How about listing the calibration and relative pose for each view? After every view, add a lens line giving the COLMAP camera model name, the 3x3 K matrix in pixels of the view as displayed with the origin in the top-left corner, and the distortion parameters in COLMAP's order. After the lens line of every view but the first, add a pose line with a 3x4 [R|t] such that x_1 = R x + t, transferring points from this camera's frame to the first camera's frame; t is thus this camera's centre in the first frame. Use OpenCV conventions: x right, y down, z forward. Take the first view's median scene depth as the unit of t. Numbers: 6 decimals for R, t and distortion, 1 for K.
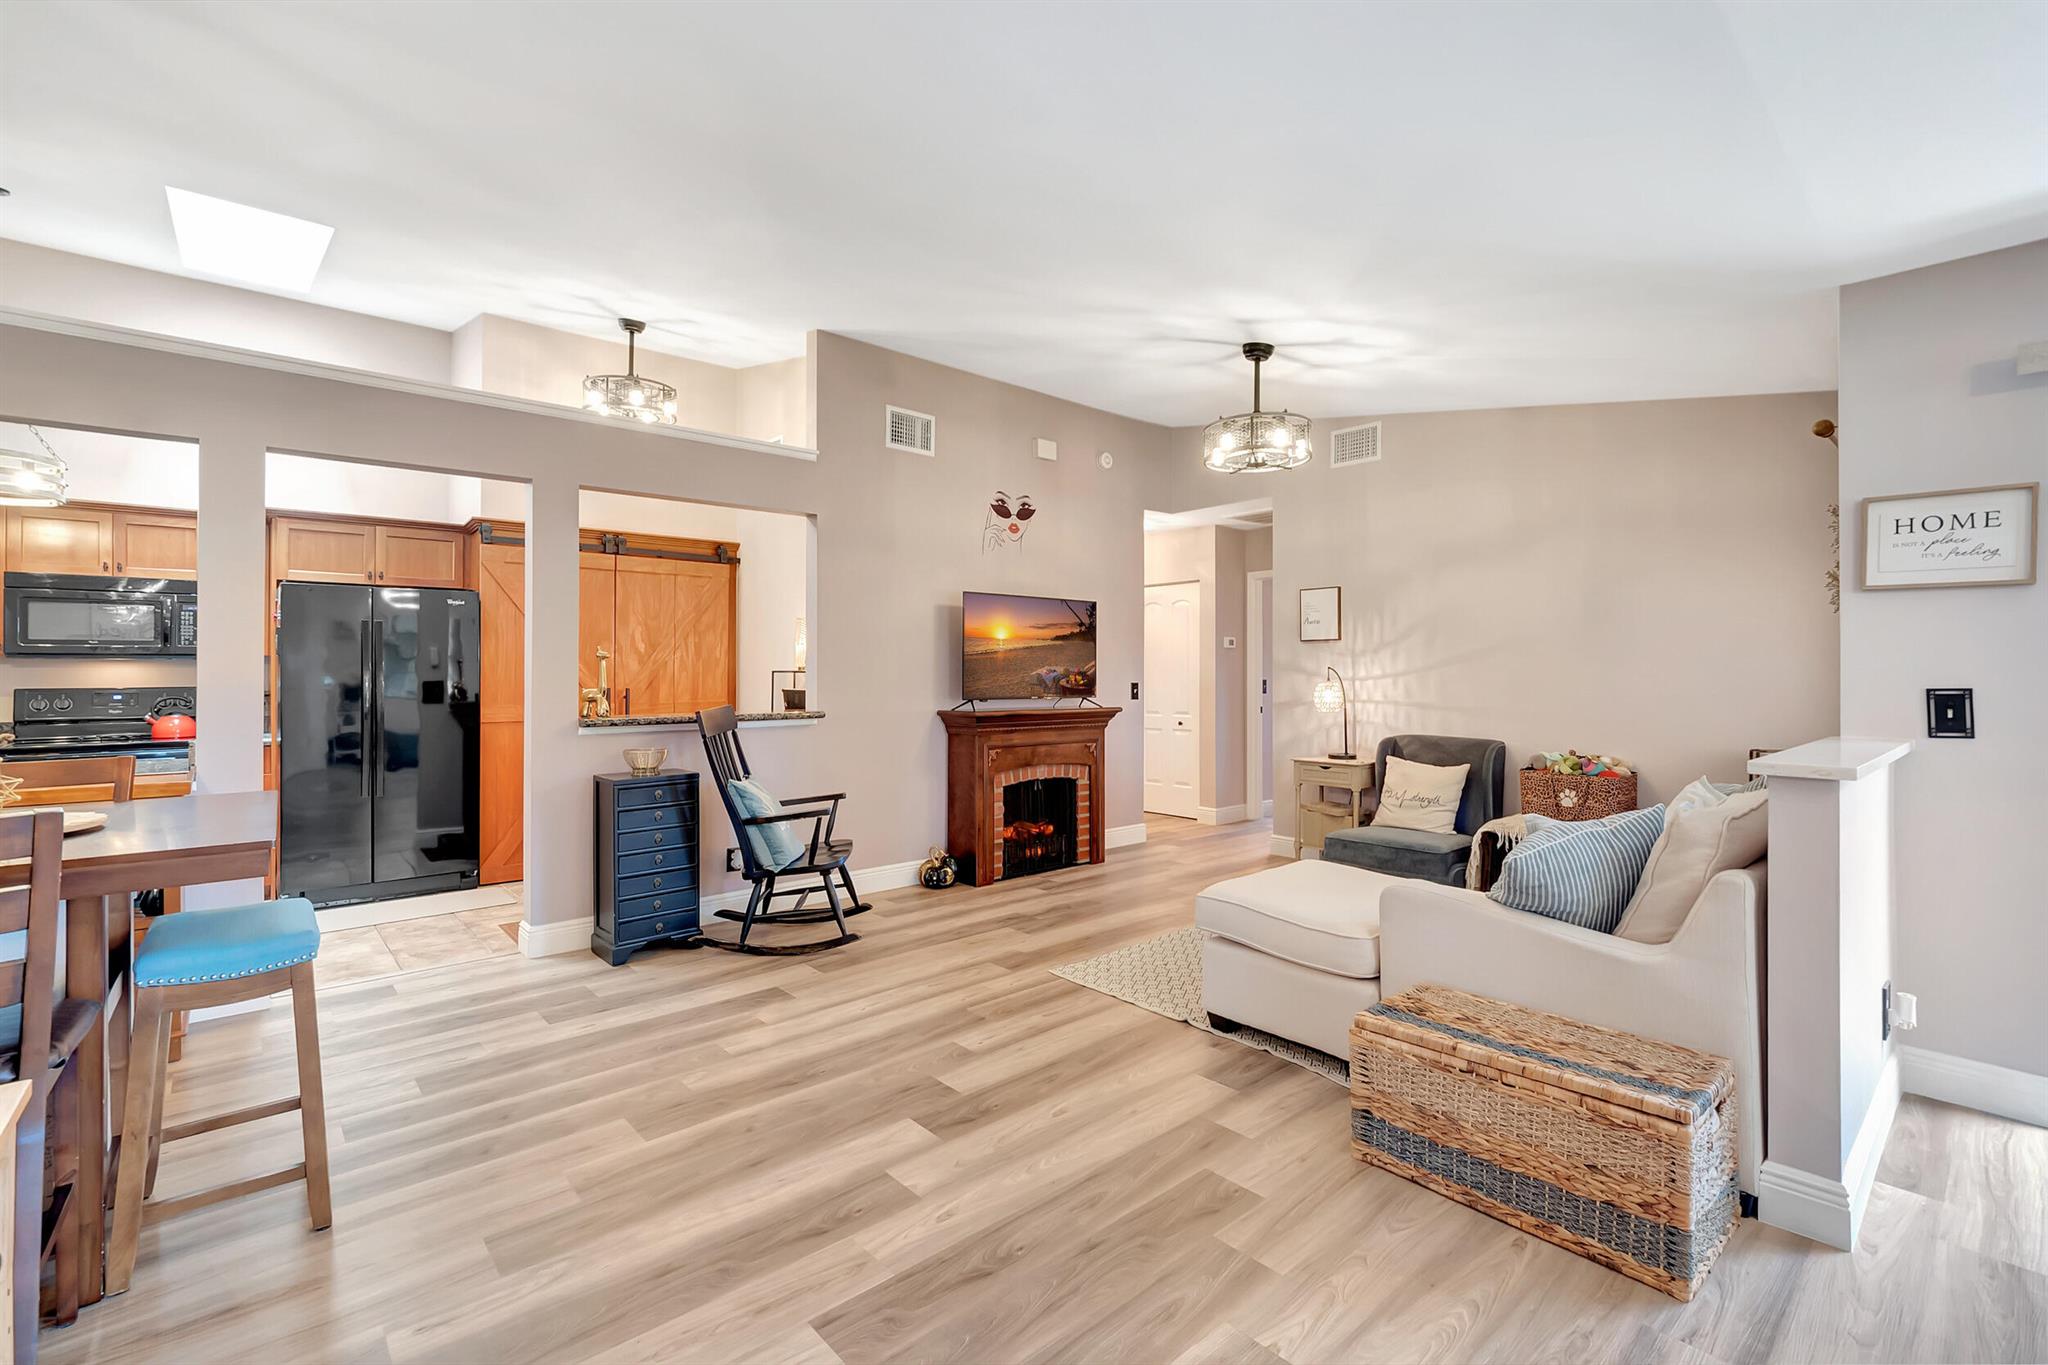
lens RADIAL K [[919.5, 0, 1025.8], [0, 919.5, 654.2], [0, 0, 1]] dist [-0.007480, -0.001079]
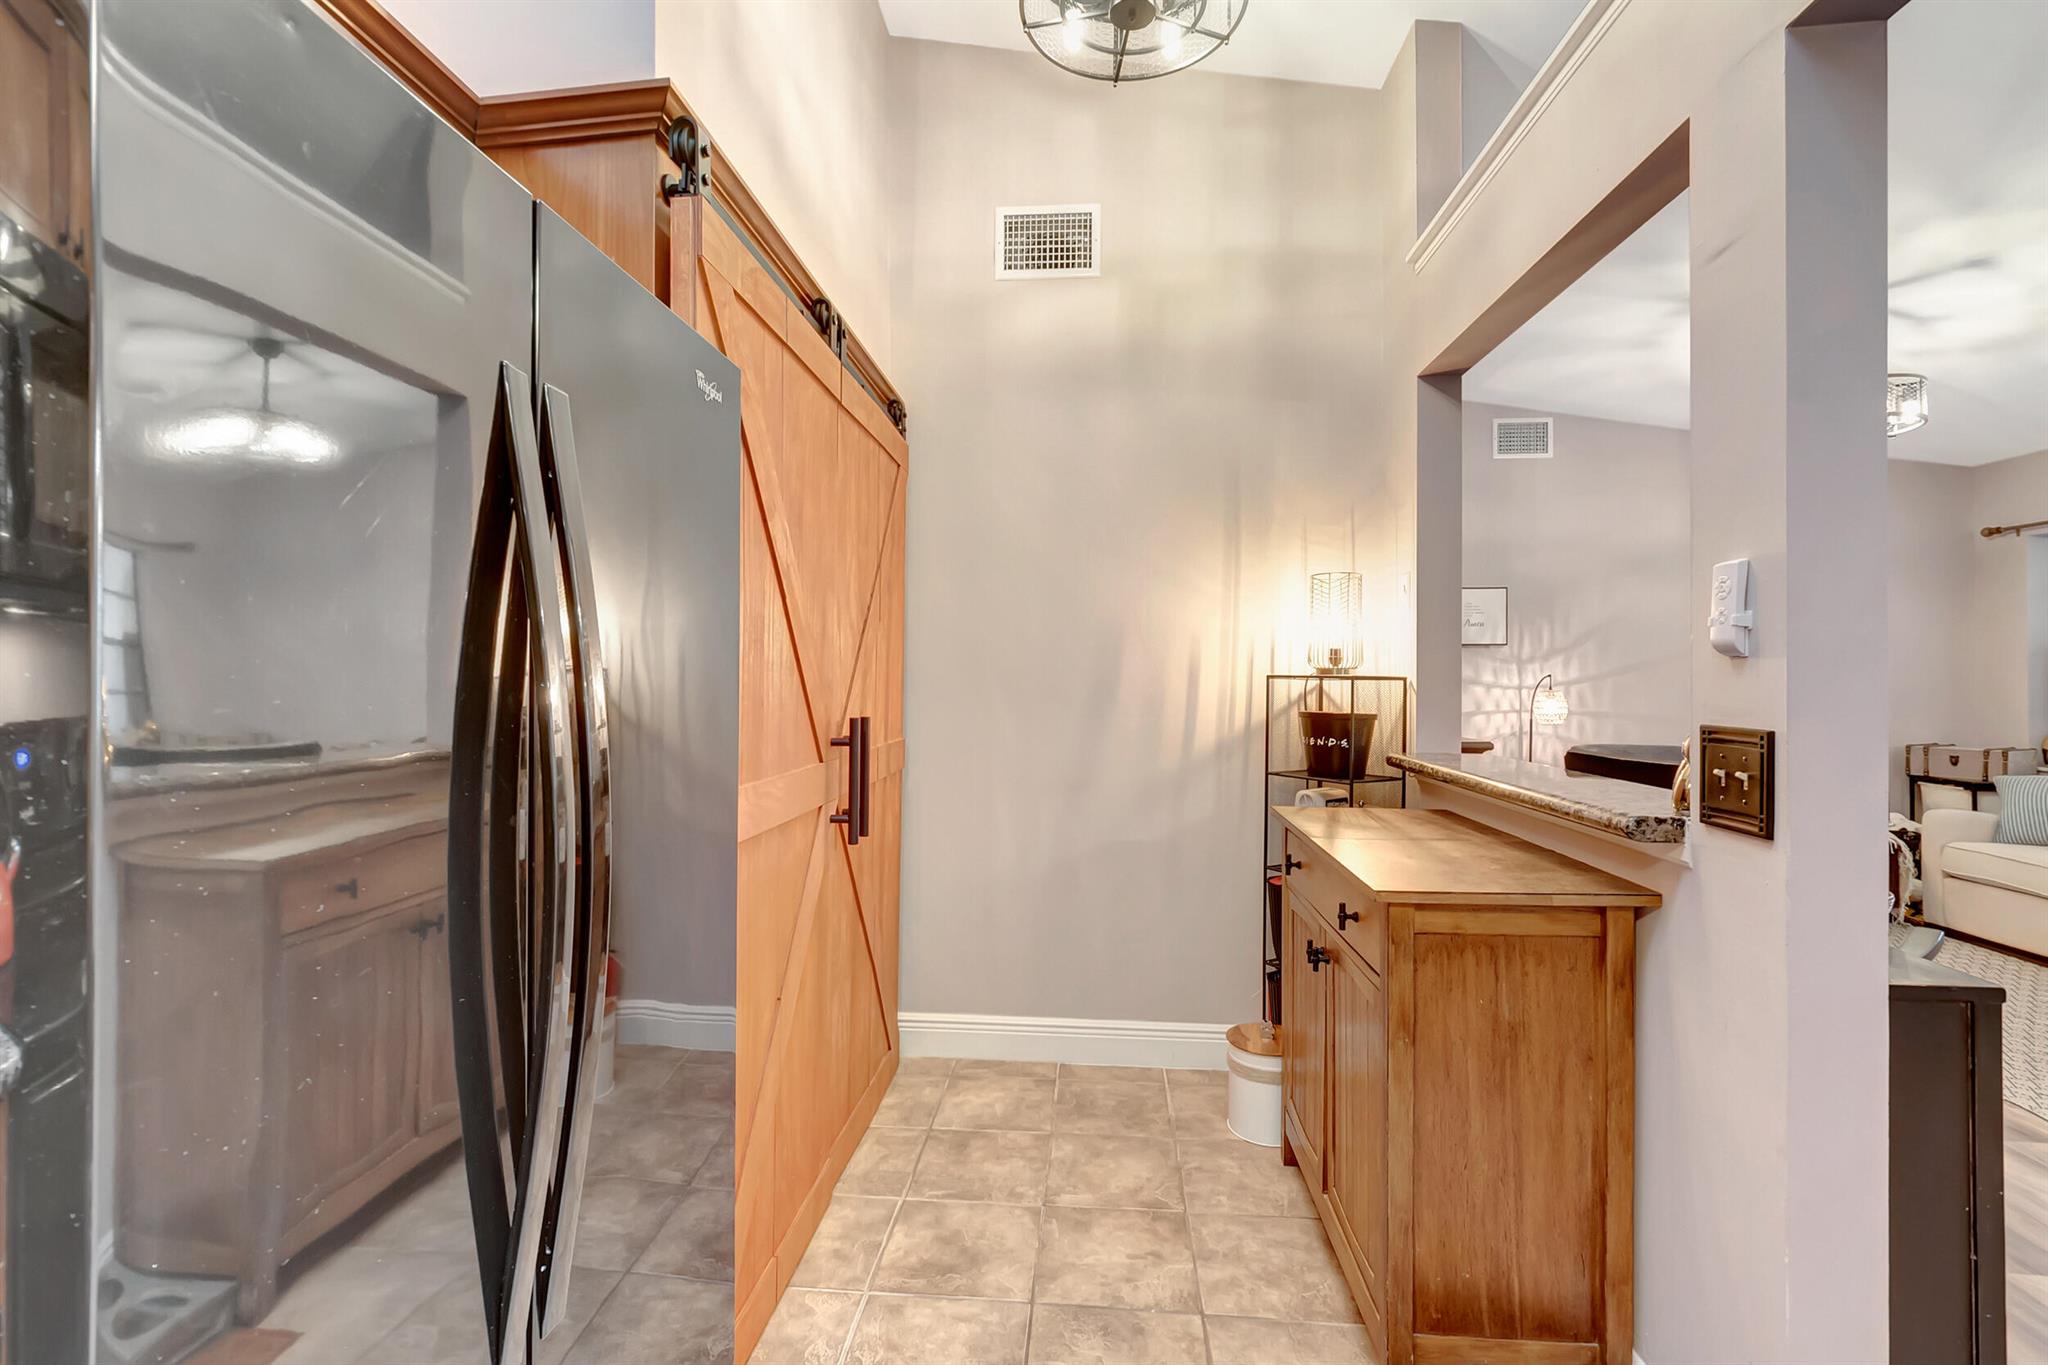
lens RADIAL K [[902.7, 0, 1022.1], [0, 902.7, 662.0], [0, 0, 1]] dist [-0.004144, -0.001164]
pose [[0.733910, 0.016053, 0.679057, -0.747037], [-0.019557, 0.999806, -0.002499, 0.015470], [-0.678965, -0.011446, 0.734082, 0.783225]]
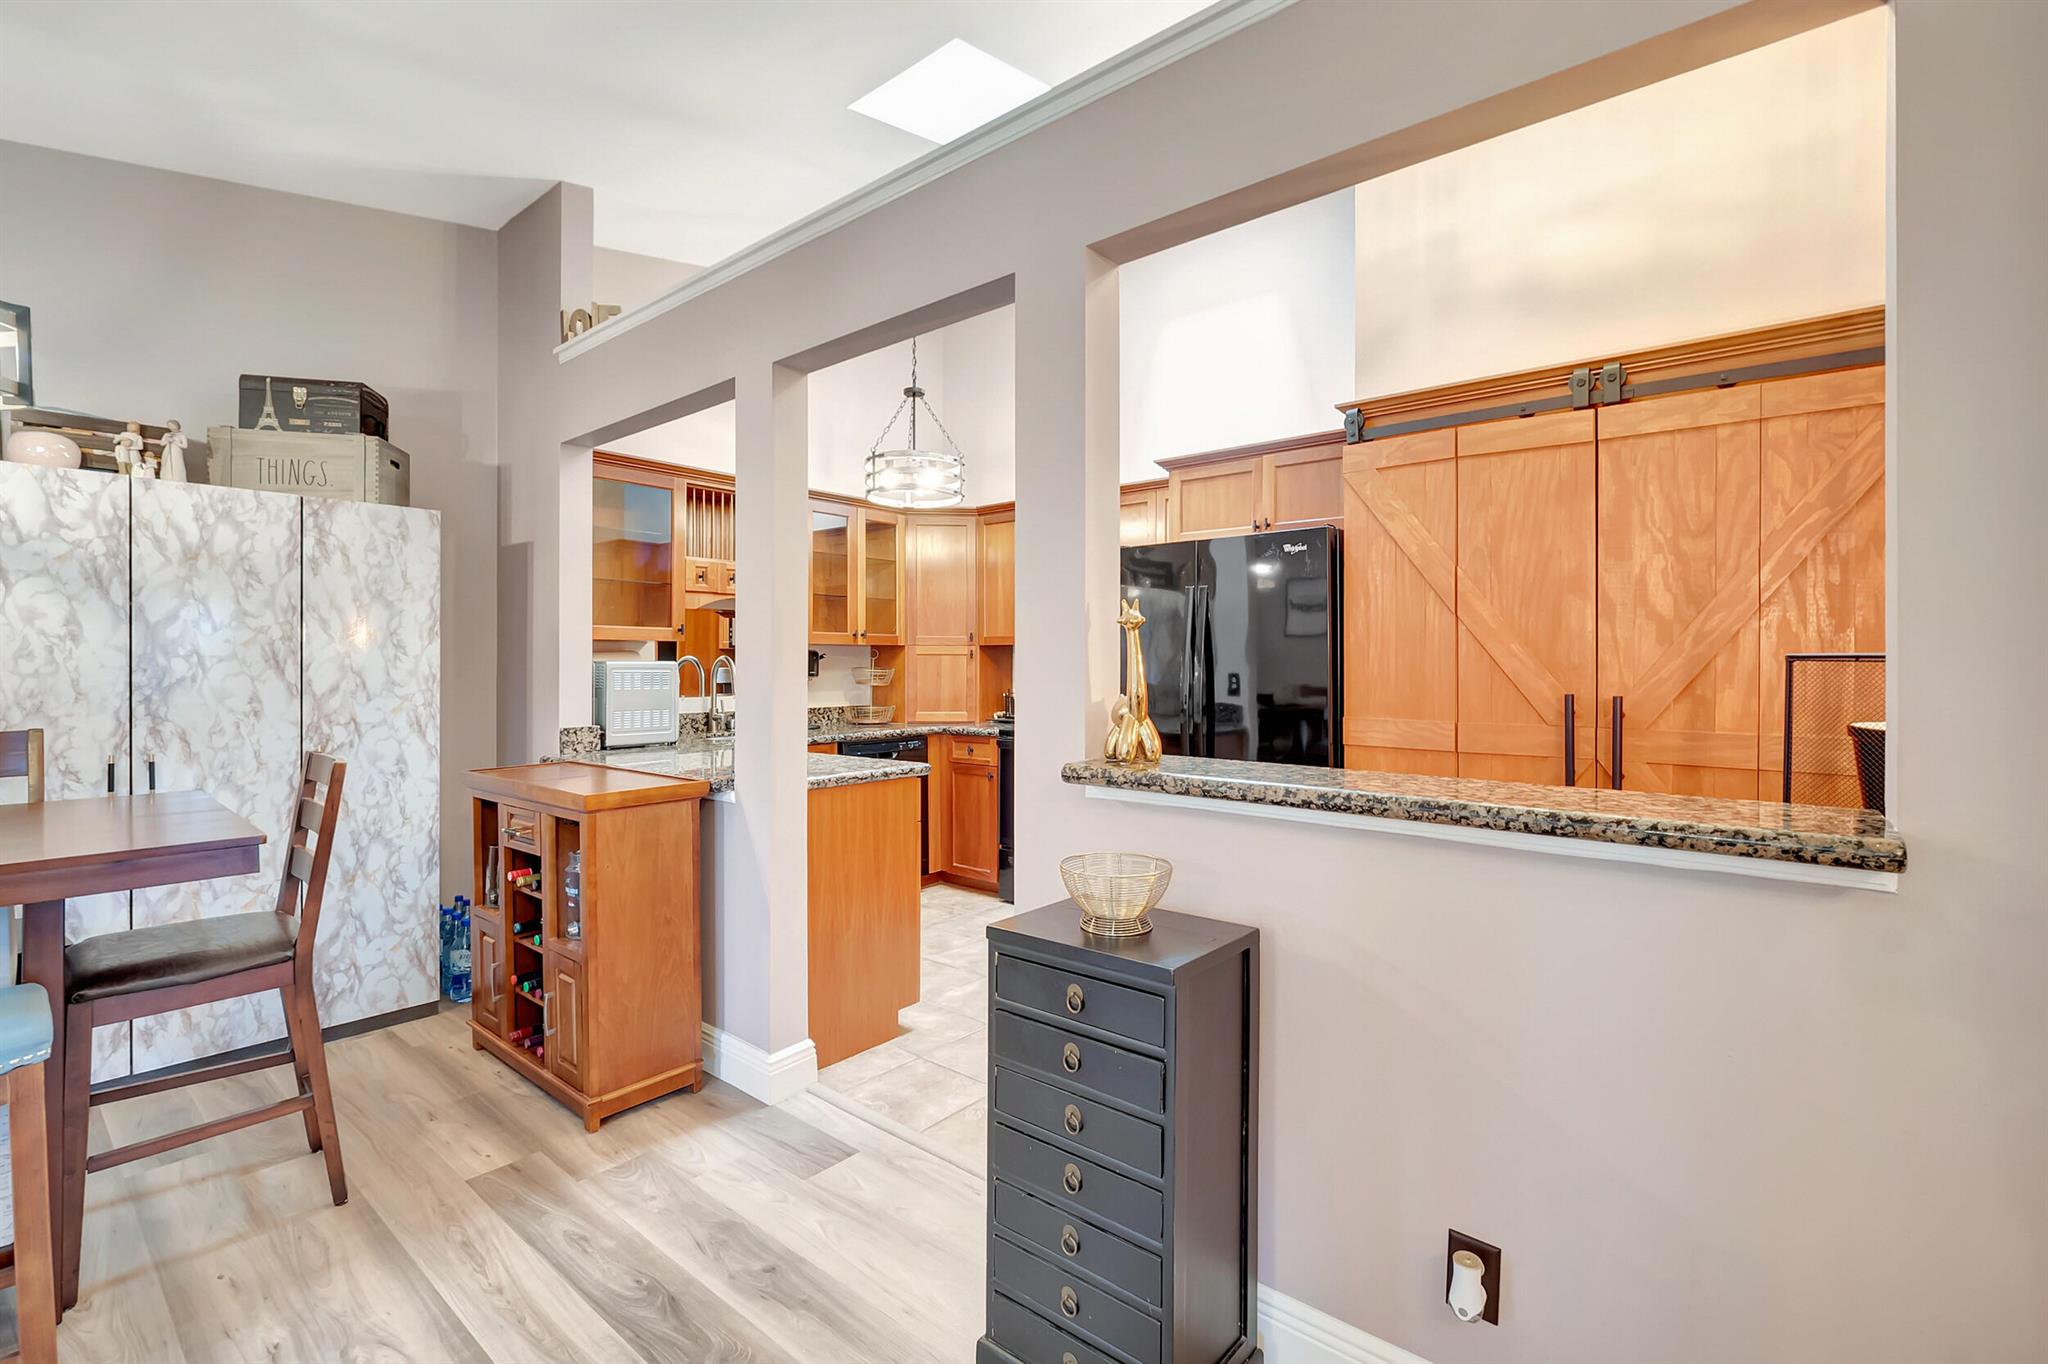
lens RADIAL K [[902.7, 0, 1022.1], [0, 902.7, 661.5], [0, 0, 1]] dist [-0.004144, -0.001164]
pose [[0.138807, 0.003813, -0.990312, -0.039673], [0.019060, 0.999797, 0.006521, 0.013353], [0.990136, -0.019781, 0.138706, 0.748840]]
